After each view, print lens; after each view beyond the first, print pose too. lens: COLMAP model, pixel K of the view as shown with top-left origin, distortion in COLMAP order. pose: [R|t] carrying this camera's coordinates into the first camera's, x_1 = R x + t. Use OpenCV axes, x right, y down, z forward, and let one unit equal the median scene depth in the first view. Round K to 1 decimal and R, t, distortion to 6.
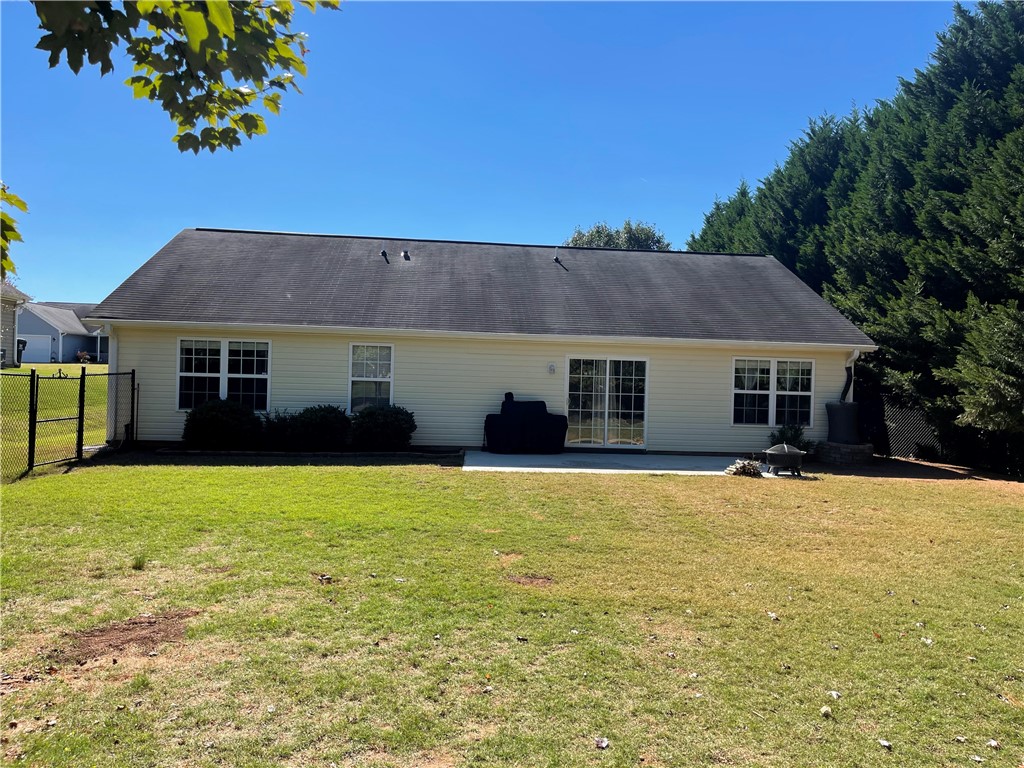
lens RADIAL K [[764.5, 0, 510.9], [0, 764.5, 384.0], [0, 0, 1]] dist [0.015642, -0.023602]
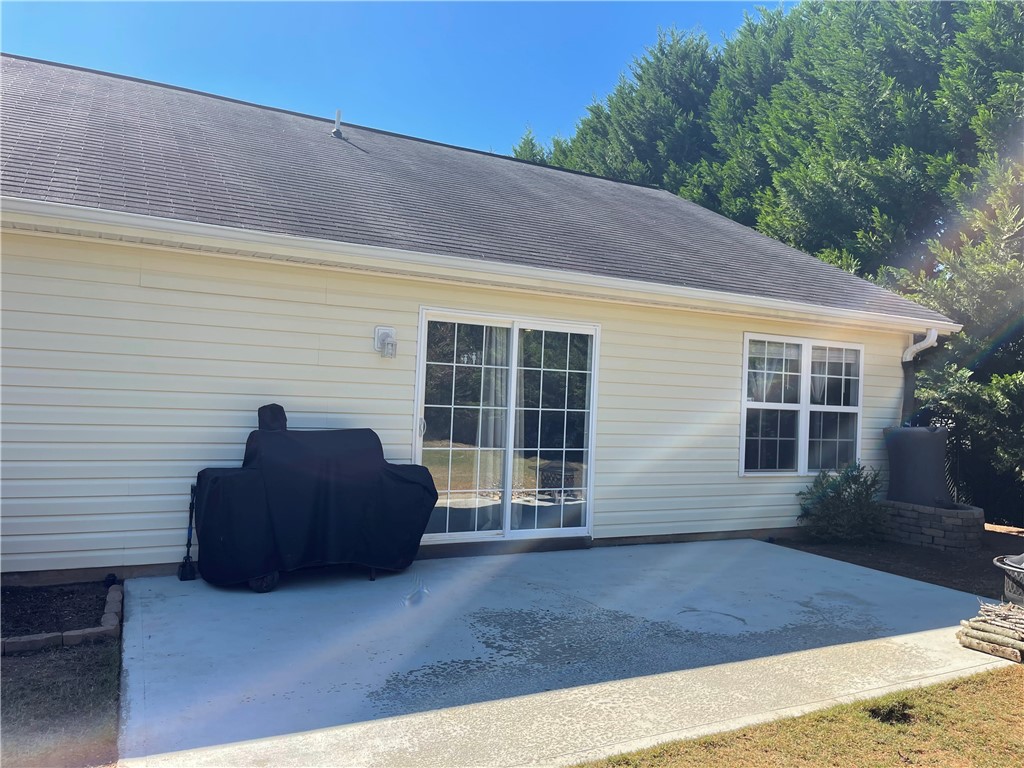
lens RADIAL K [[764.5, 0, 520.7], [0, 764.5, 383.3], [0, 0, 1]] dist [0.015642, -0.023602]
pose [[0.914602, 0.017234, 0.403989, -0.037887], [-0.016769, 0.999848, -0.004690, 0.000709], [-0.404008, -0.002485, 0.914752, 0.613668]]
